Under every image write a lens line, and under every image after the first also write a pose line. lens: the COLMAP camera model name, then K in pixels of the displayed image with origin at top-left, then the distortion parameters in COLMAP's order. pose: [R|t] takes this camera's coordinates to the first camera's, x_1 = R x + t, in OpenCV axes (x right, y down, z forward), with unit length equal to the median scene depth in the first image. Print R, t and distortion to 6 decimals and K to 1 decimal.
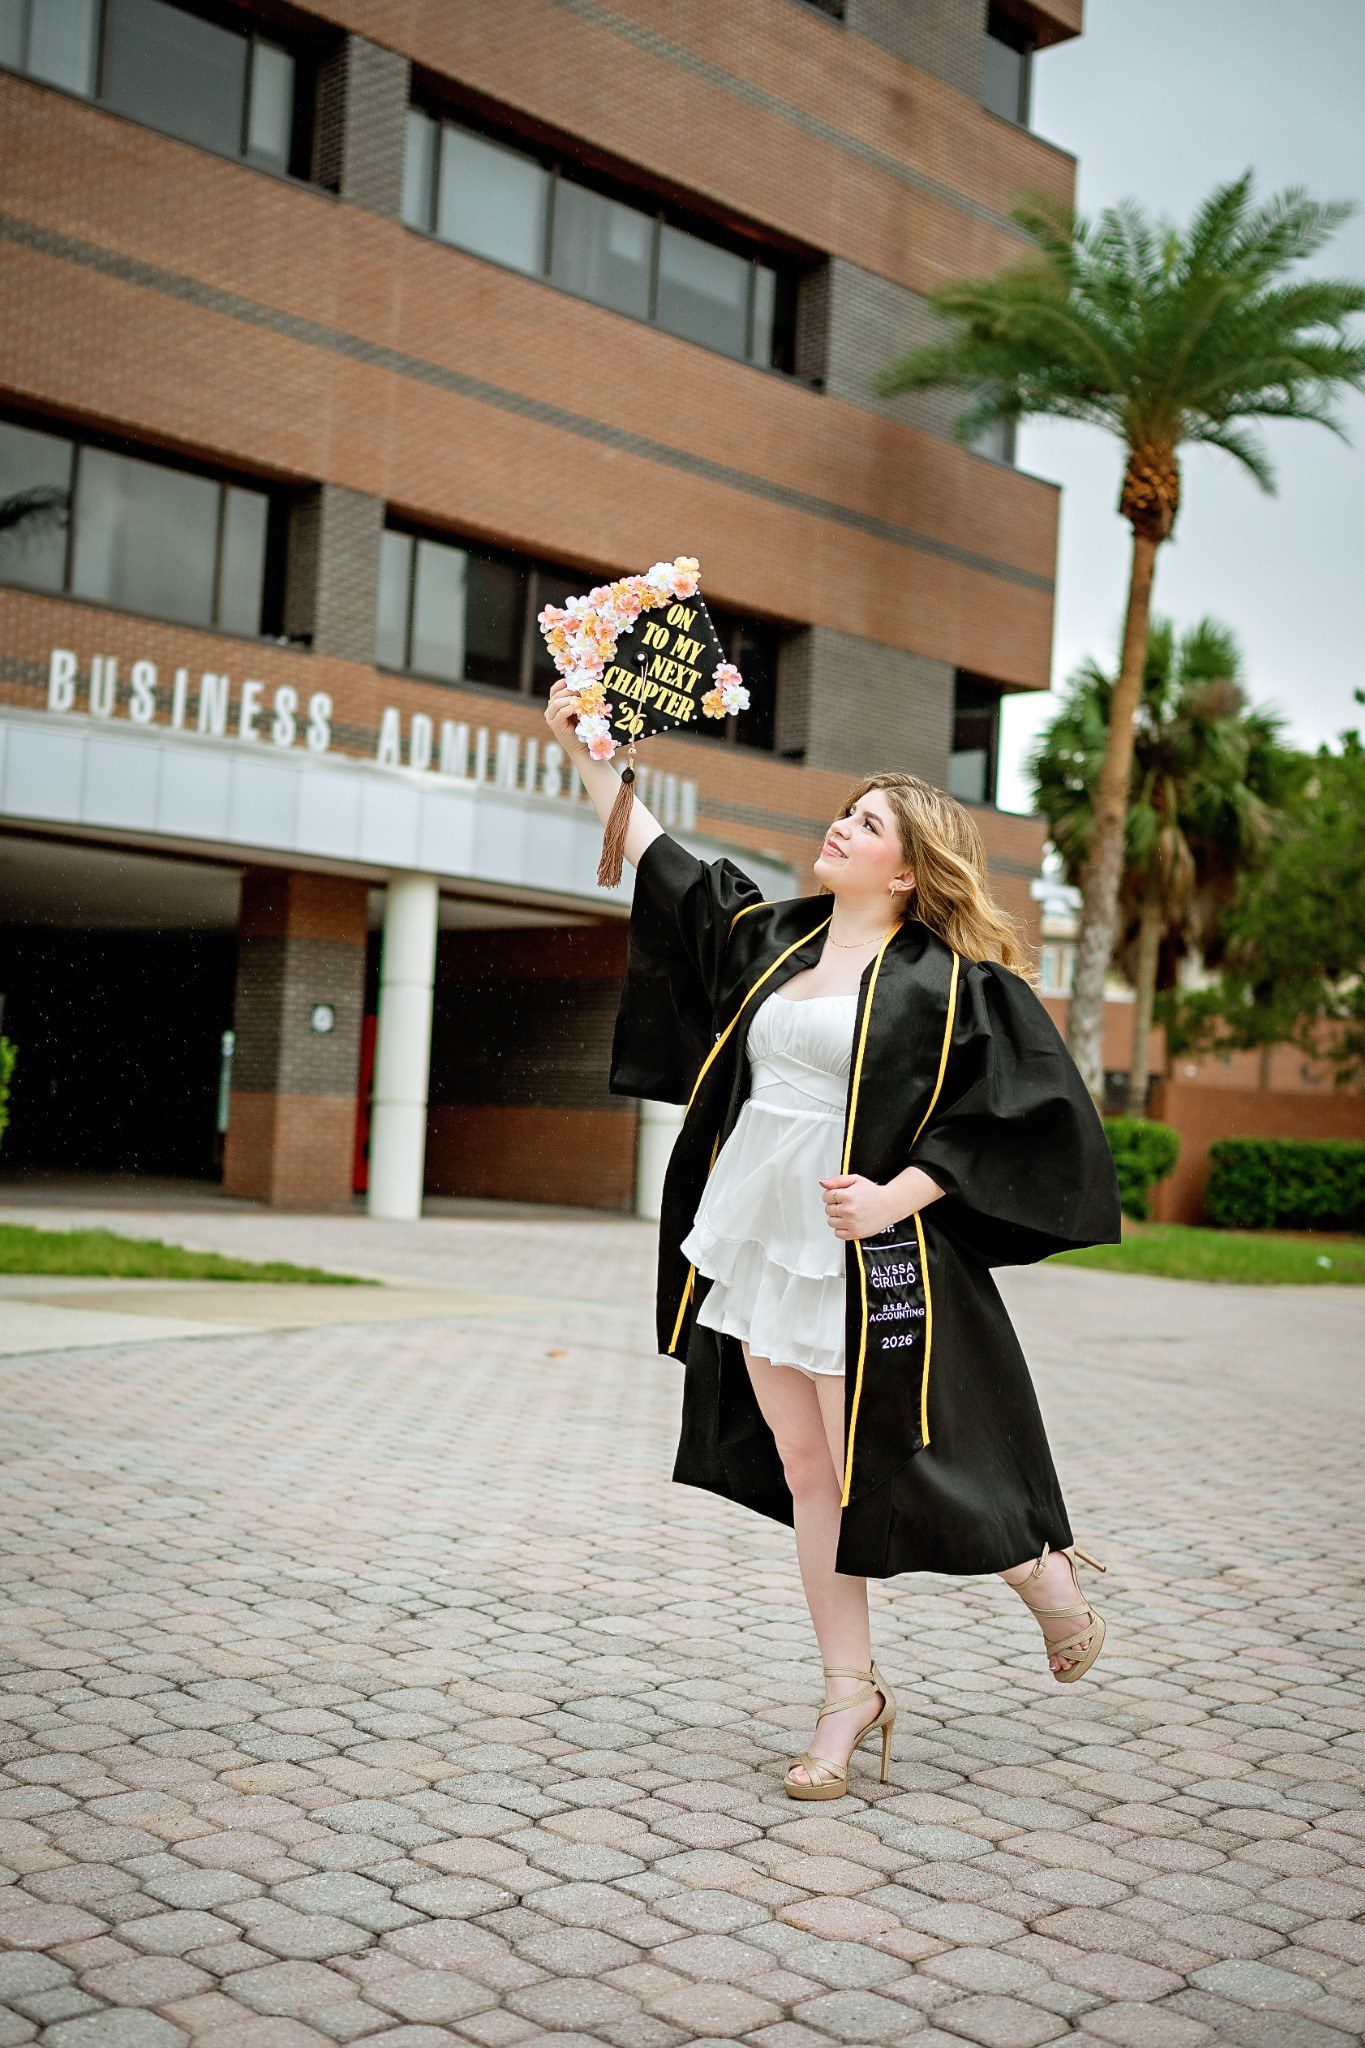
lens RADIAL K [[2406.9, 0, 682.5], [0, 2406.9, 1024.0], [0, 0, 1]] dist [0.003560, 0.006422]
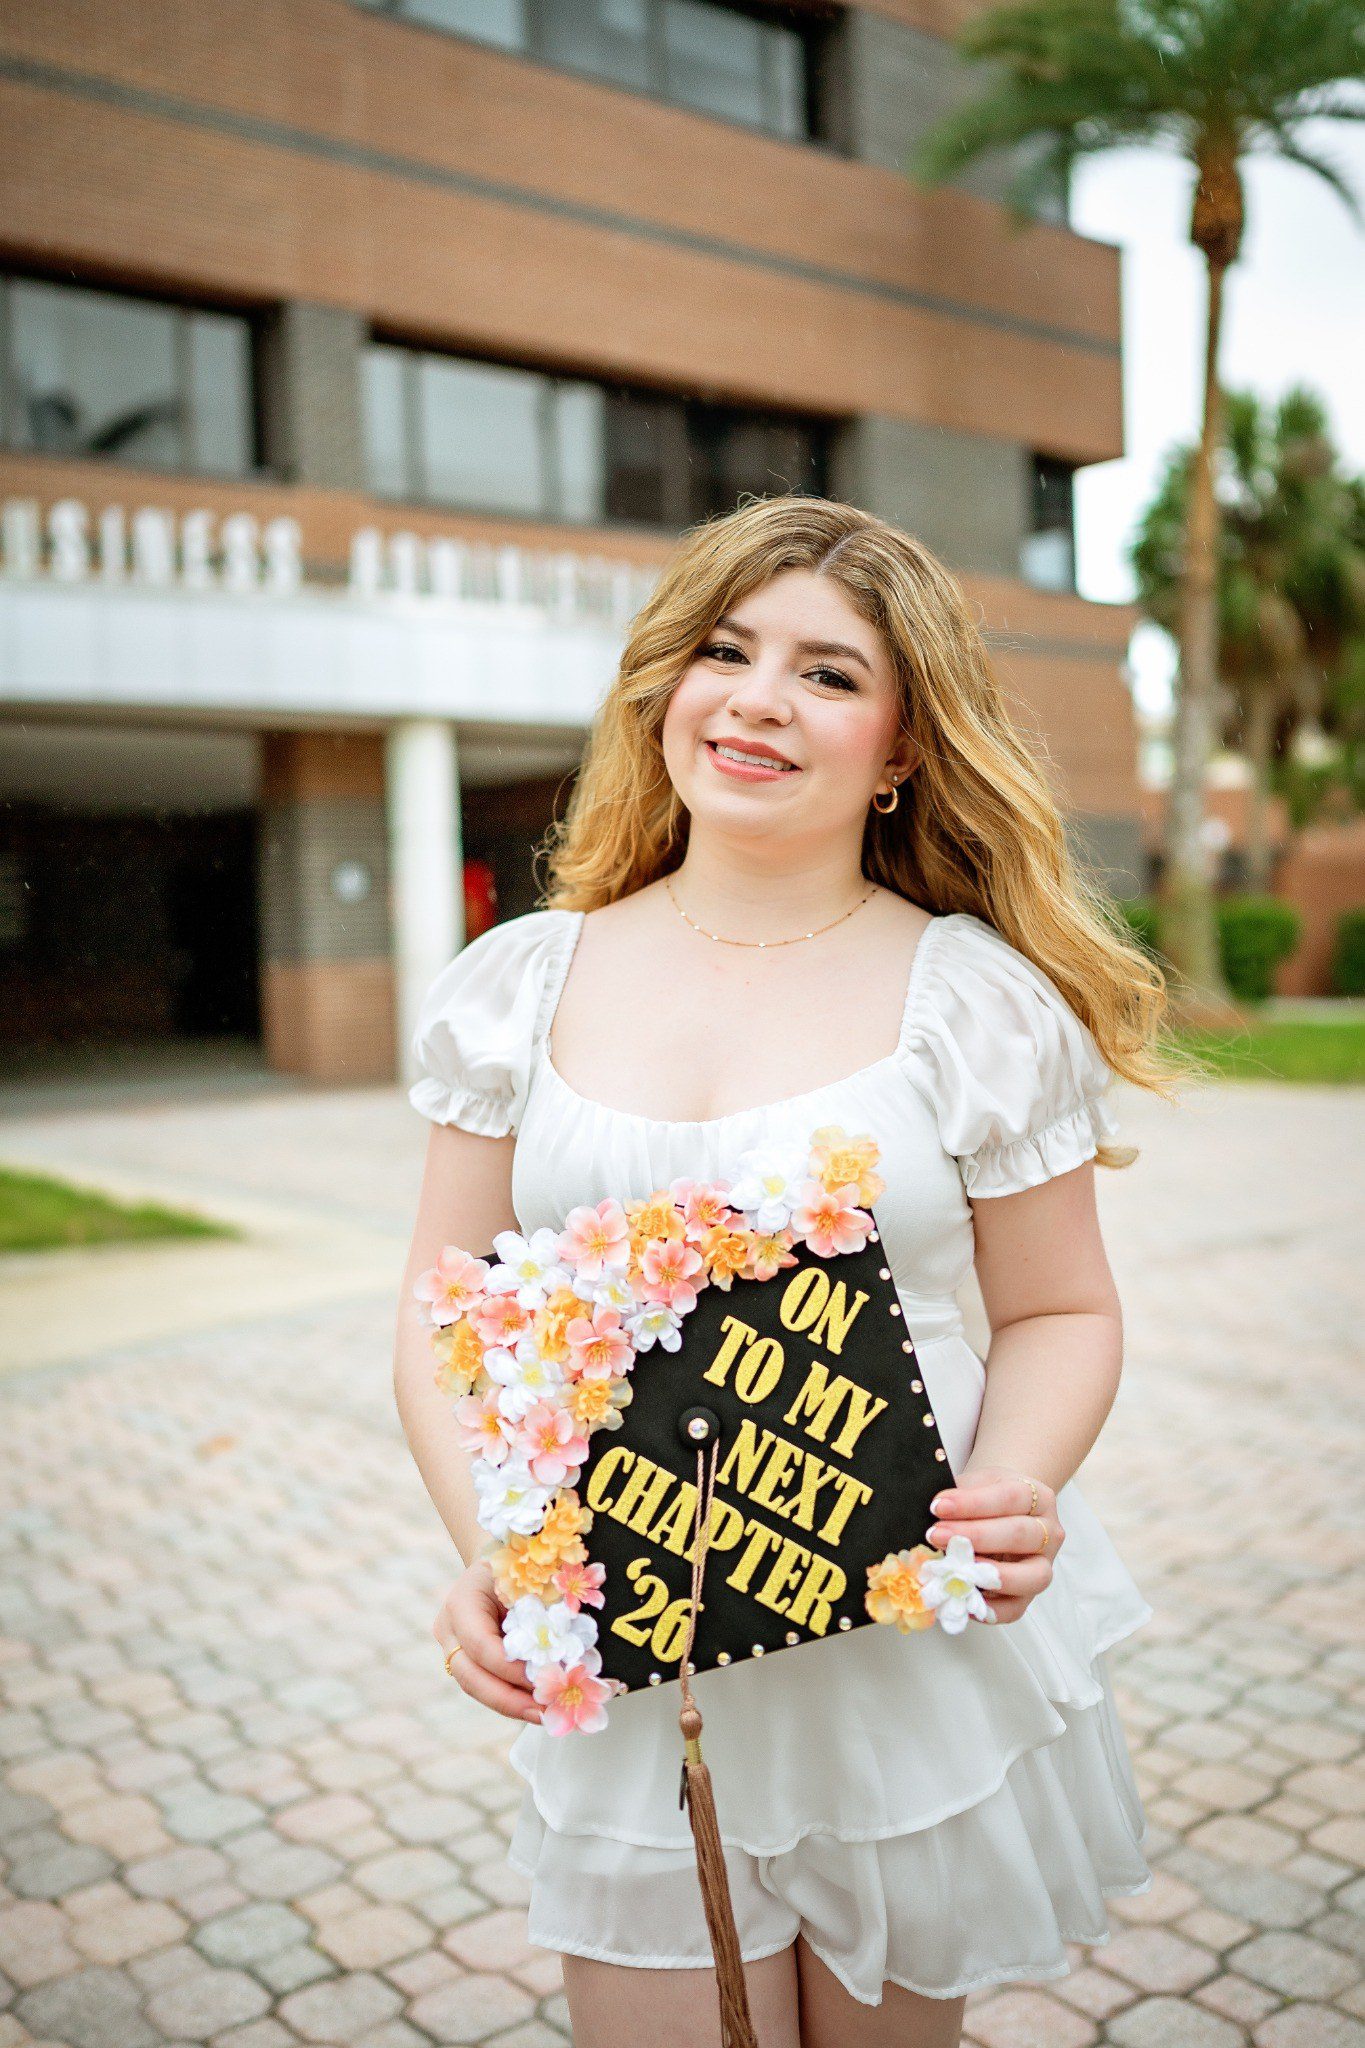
lens RADIAL K [[1979.8, 0, 682.5], [0, 1979.8, 1024.0], [0, 0, 1]] dist [-0.004302, 0.020452]
pose [[0.989997, -0.086380, -0.111553, 0.056893], [0.096068, 0.991773, 0.084602, 0.000025], [0.103327, -0.094473, 0.990151, 0.231994]]
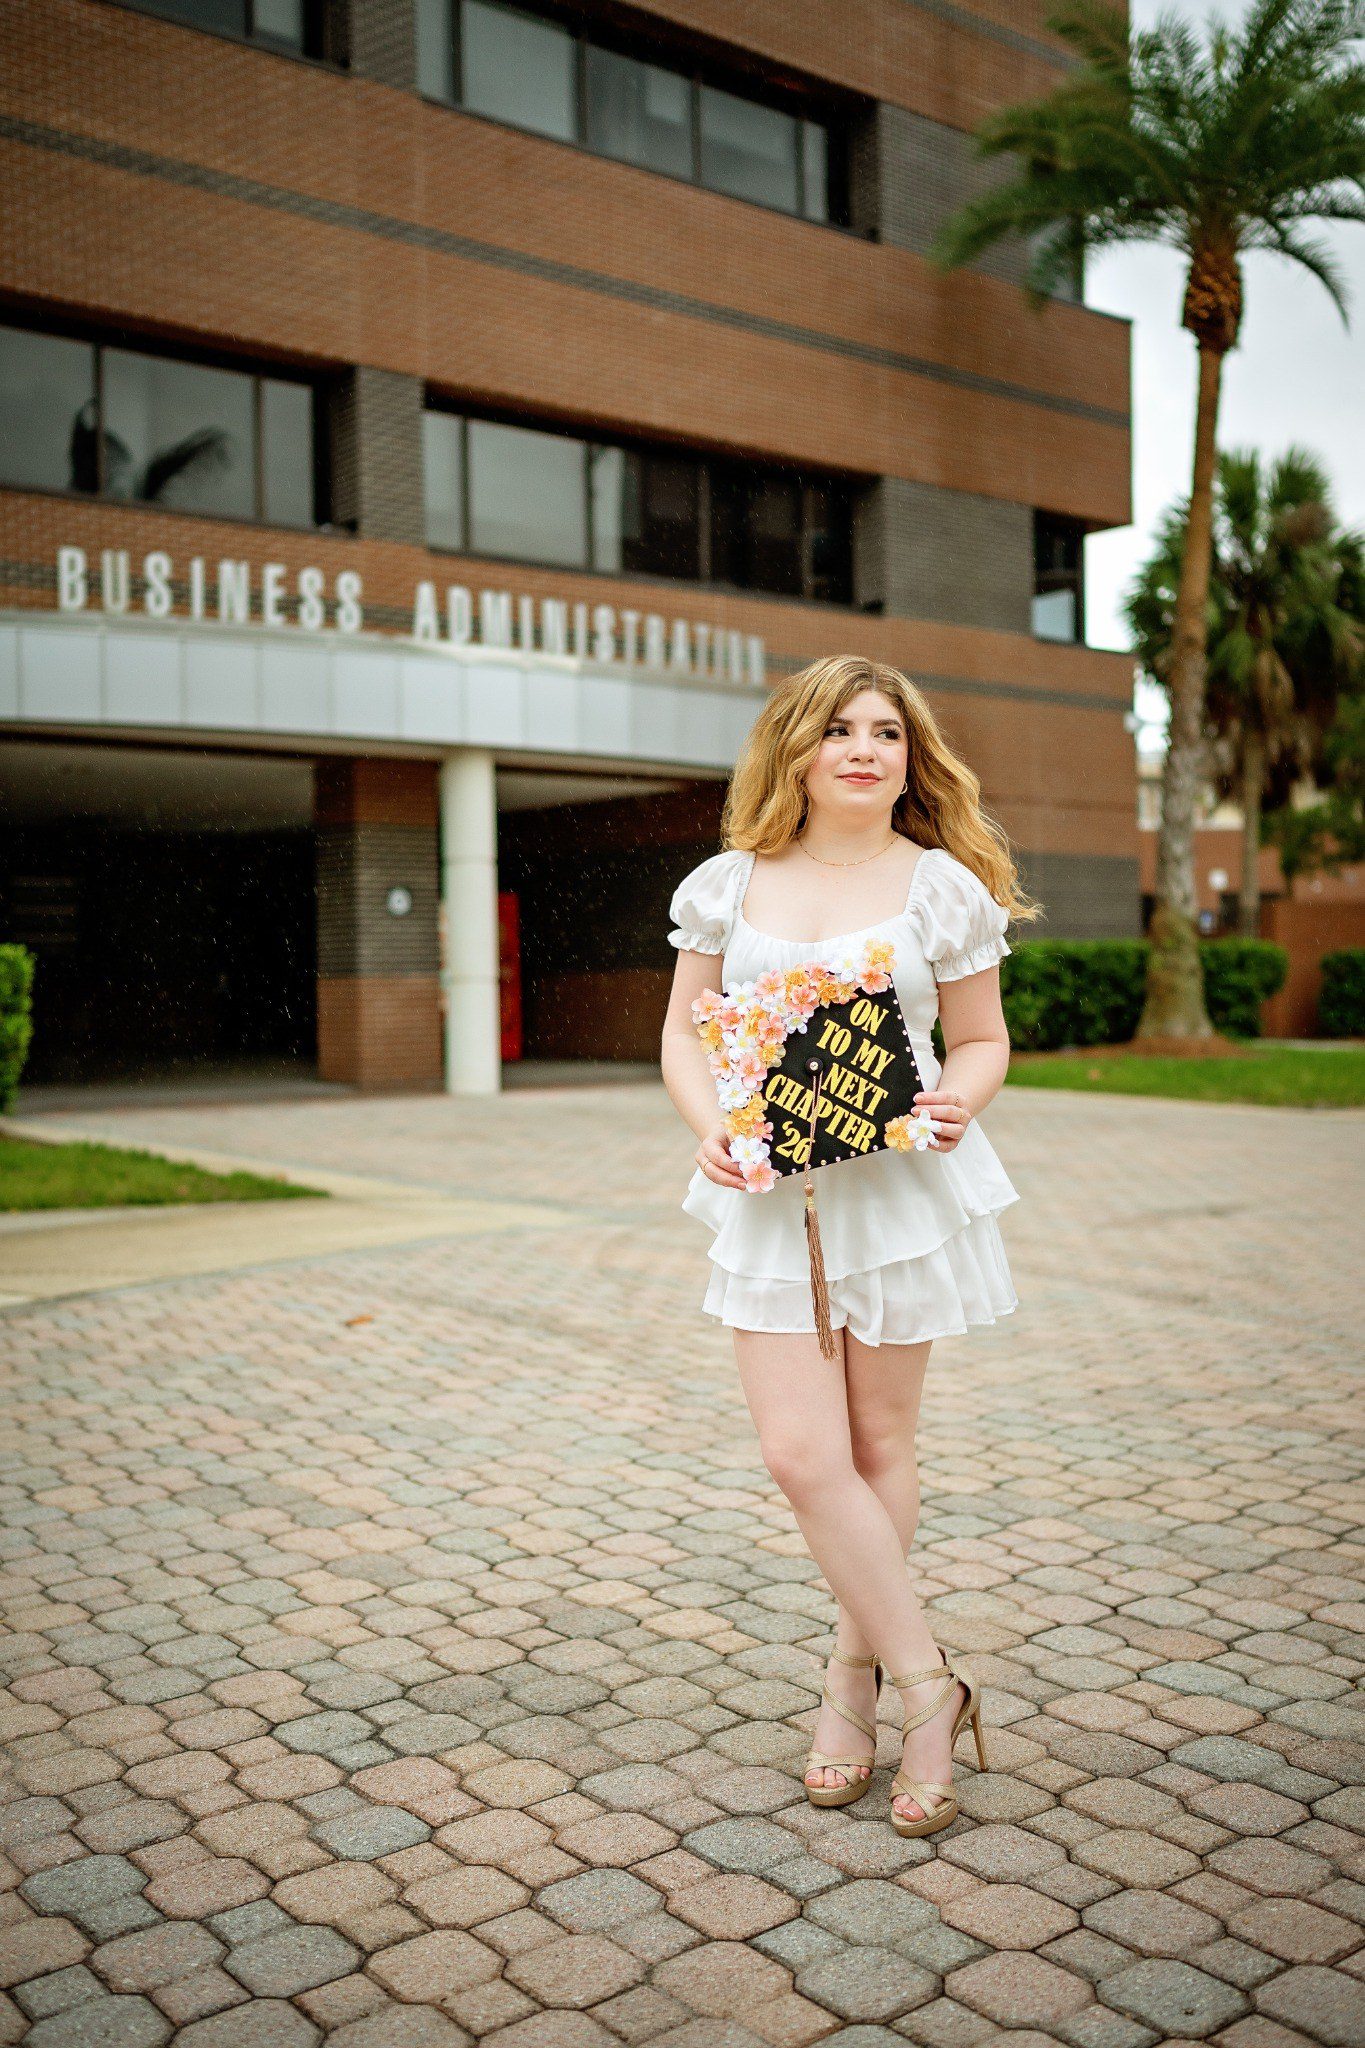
lens RADIAL K [[1979.8, 0, 682.5], [0, 1979.8, 1024.0], [0, 0, 1]] dist [-0.004302, 0.020452]
pose [[0.991441, -0.066703, -0.112233, 0.056459], [0.074360, 0.995079, 0.065482, 0.003303], [0.107313, -0.073267, 0.991522, 0.172101]]
